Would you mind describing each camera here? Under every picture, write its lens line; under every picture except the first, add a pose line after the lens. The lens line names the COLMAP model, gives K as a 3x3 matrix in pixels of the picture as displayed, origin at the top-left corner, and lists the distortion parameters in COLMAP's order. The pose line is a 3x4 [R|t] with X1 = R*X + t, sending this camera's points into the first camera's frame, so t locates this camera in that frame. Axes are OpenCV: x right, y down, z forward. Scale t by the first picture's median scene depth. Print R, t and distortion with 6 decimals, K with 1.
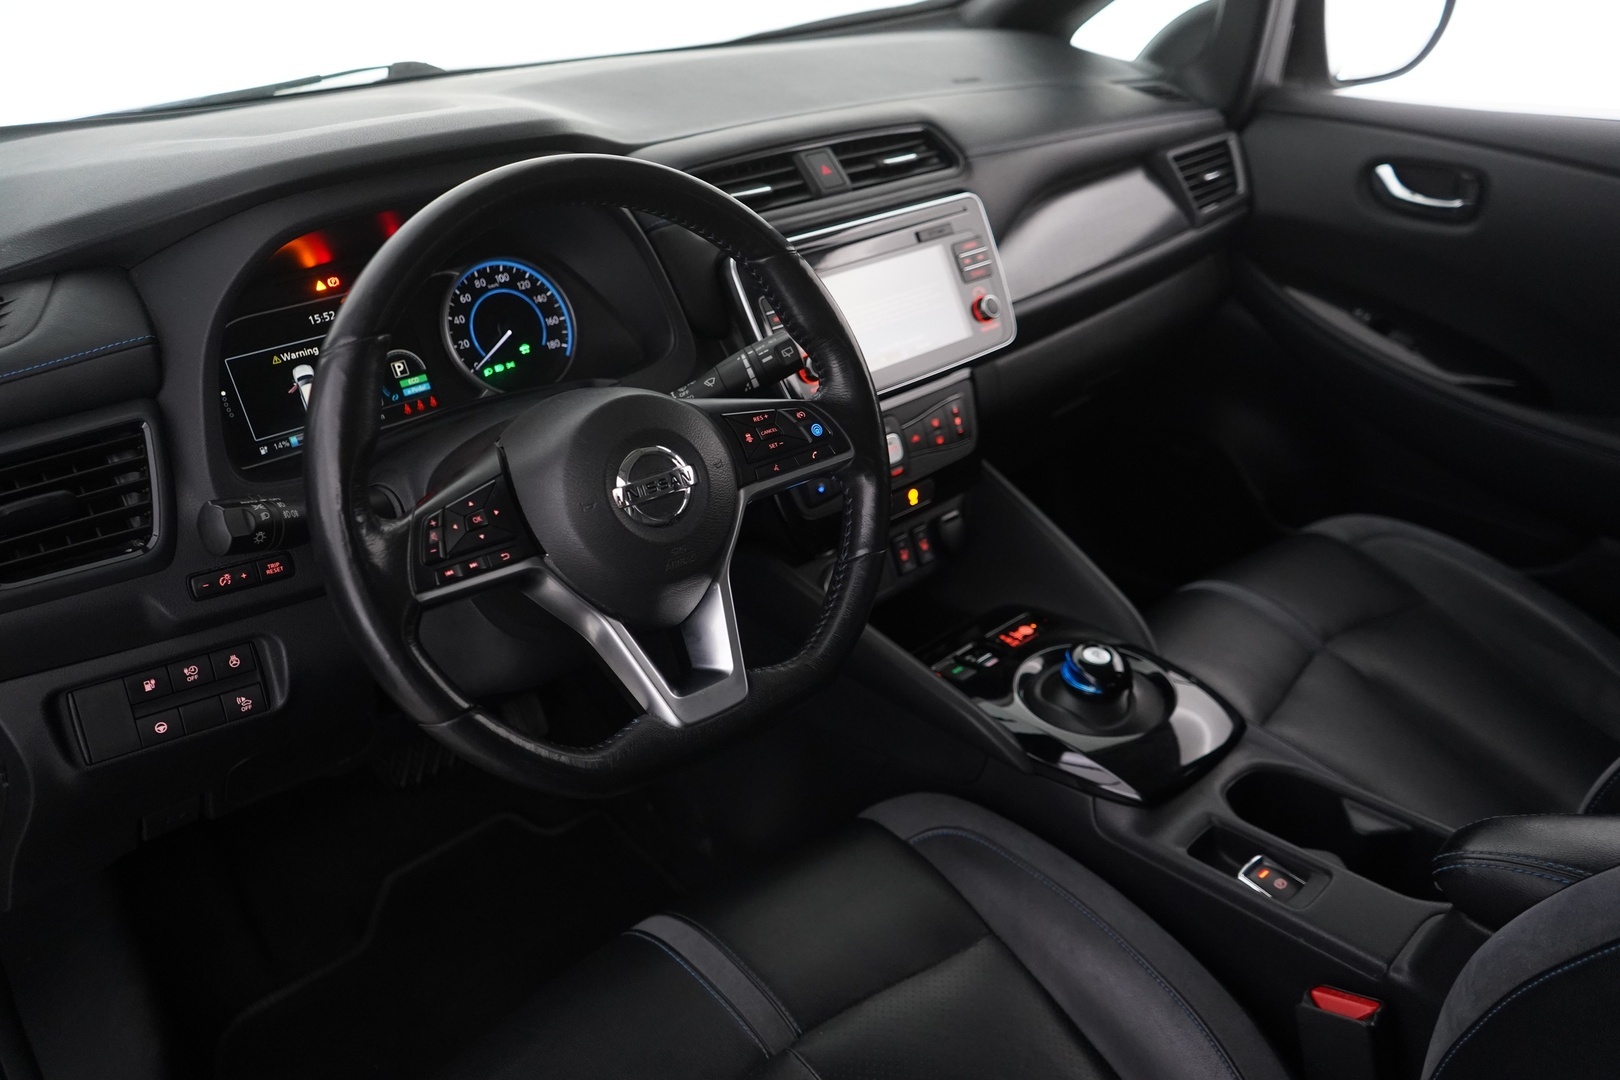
lens RADIAL K [[1286.1, 0, 814.1], [0, 1286.1, 533.6], [0, 0, 1]] dist [-0.014900, 0.010352]
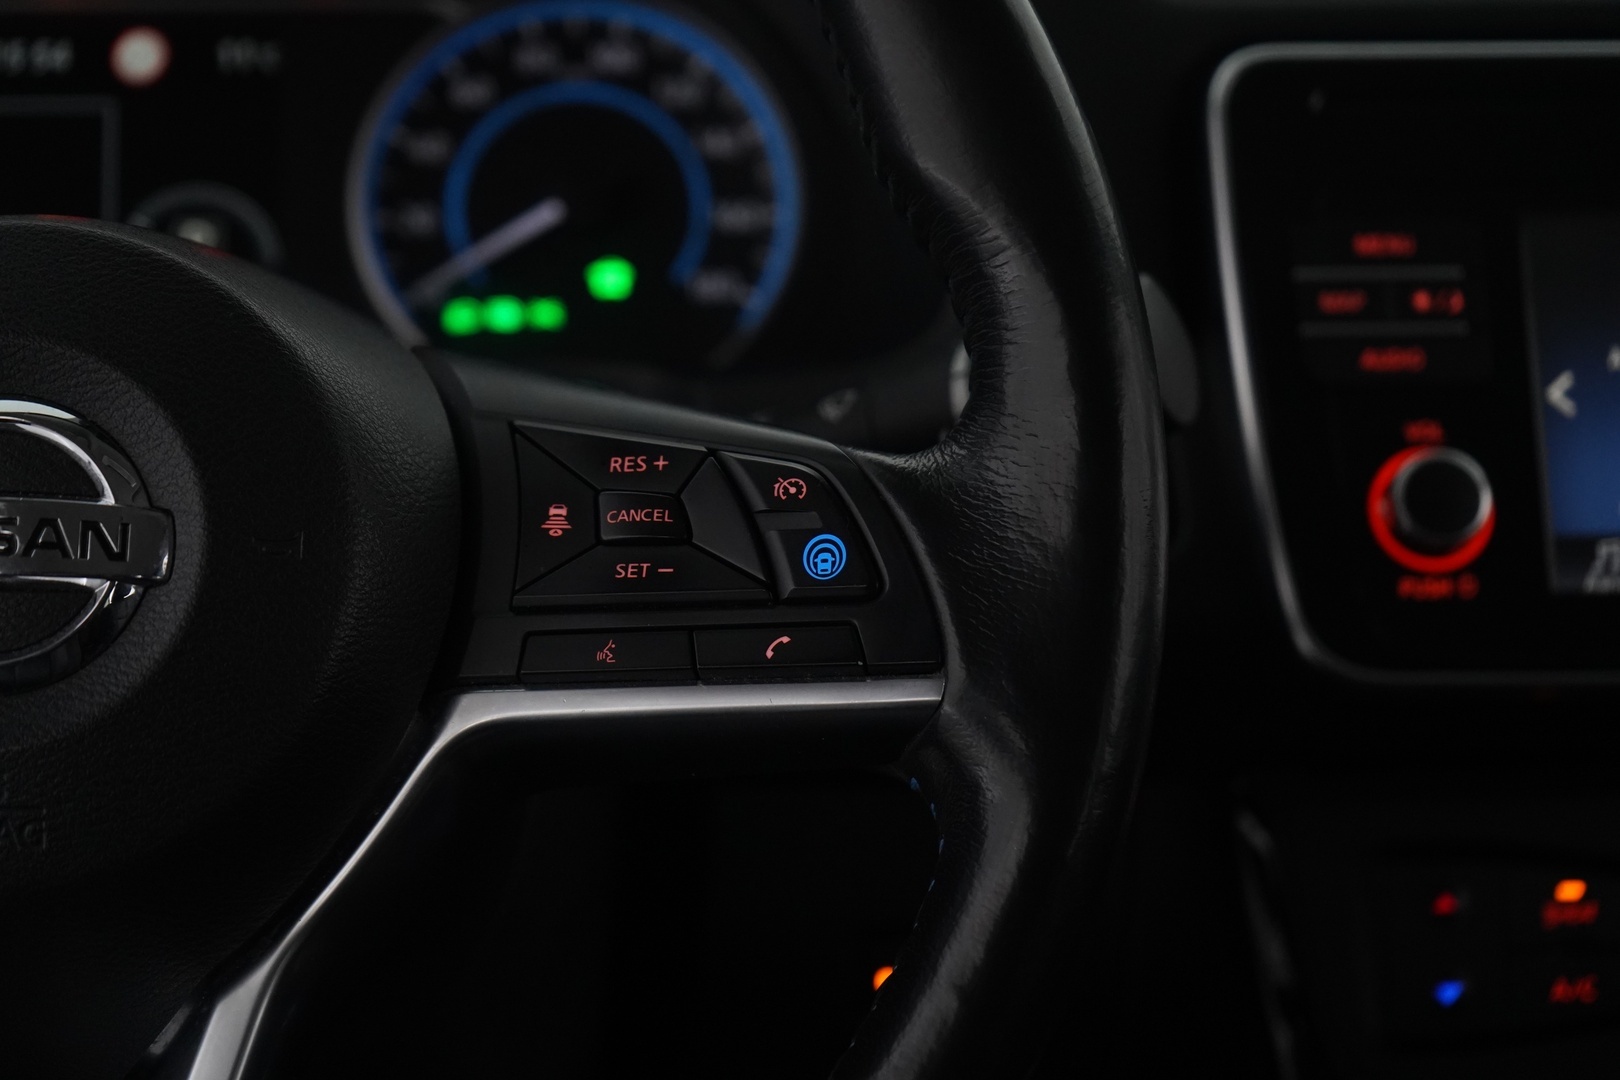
lens RADIAL K [[3413.2, 0, 809.0], [0, 3413.2, 532.6], [0, 0, 1]] dist [-0.073990, 0.000000]
pose [[0.778400, 0.181403, -0.600988, 0.331857], [-0.303070, 0.946976, -0.106700, -0.011005], [0.549766, 0.265197, 0.792104, 0.390127]]
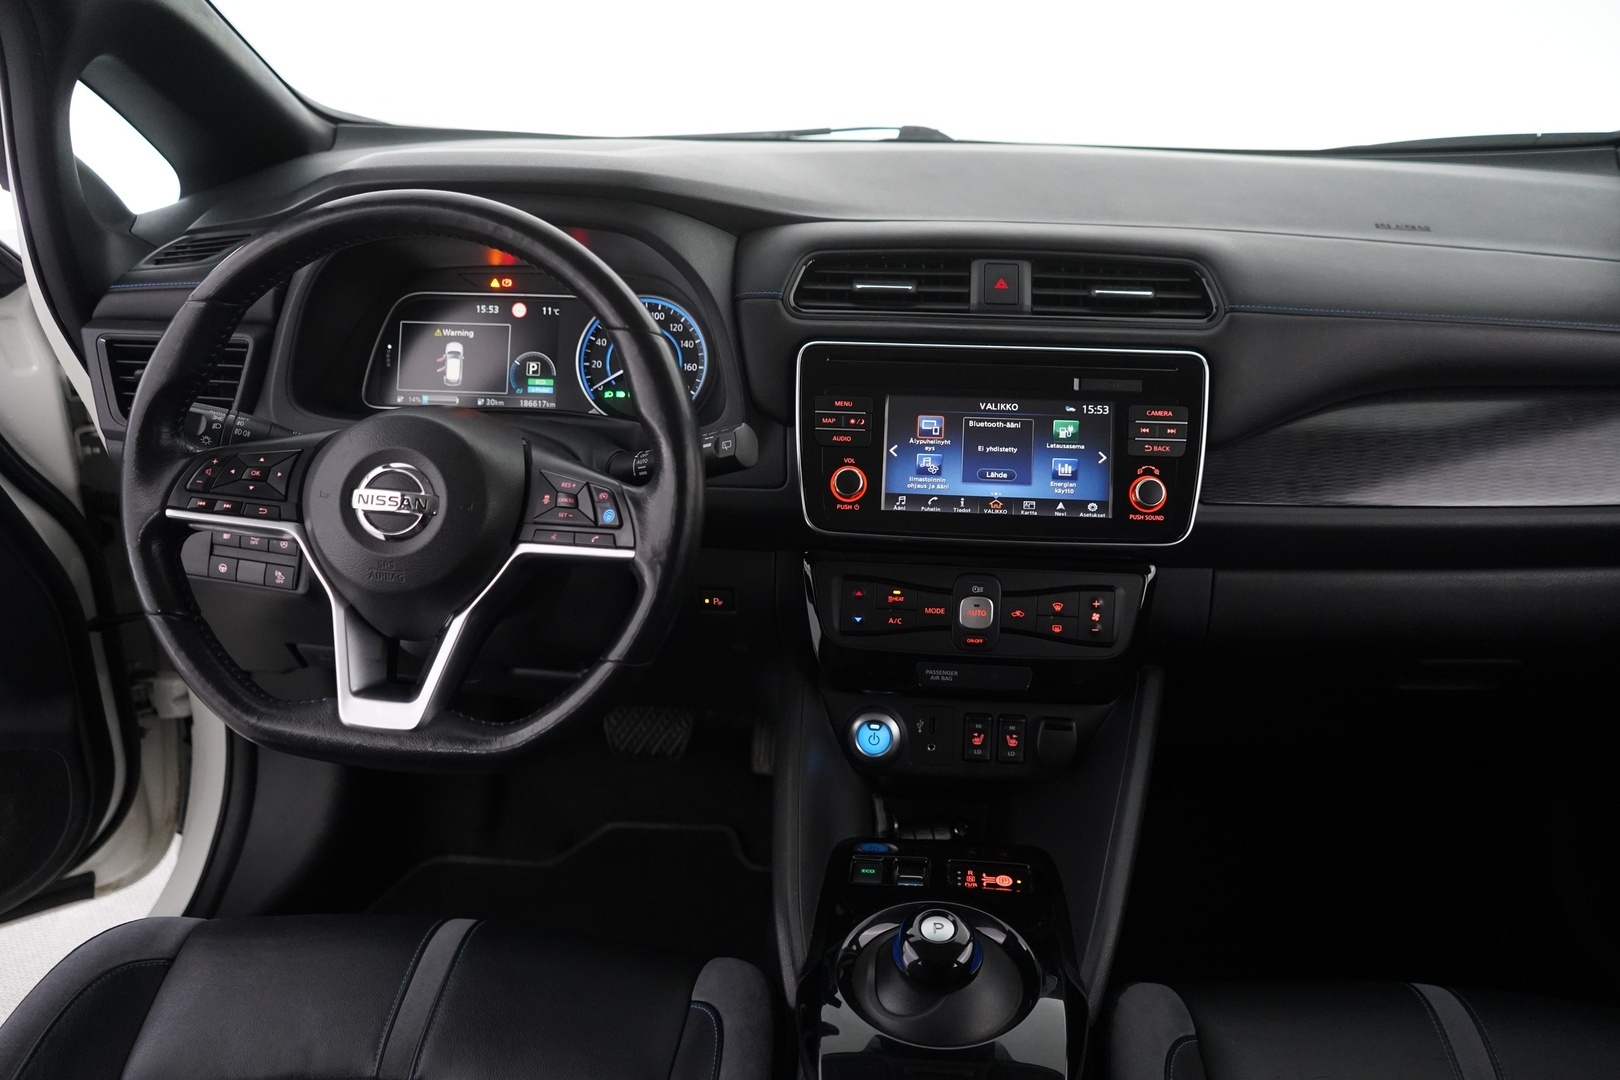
lens RADIAL K [[1286.1, 0, 792.6], [0, 1286.1, 533.2], [0, 0, 1]] dist [-0.014900, 0.010352]
pose [[0.672532, 0.320205, -0.667211, 0.608051], [-0.357320, 0.930000, 0.086152, -0.165538], [0.648092, 0.180468, 0.739870, 0.321681]]
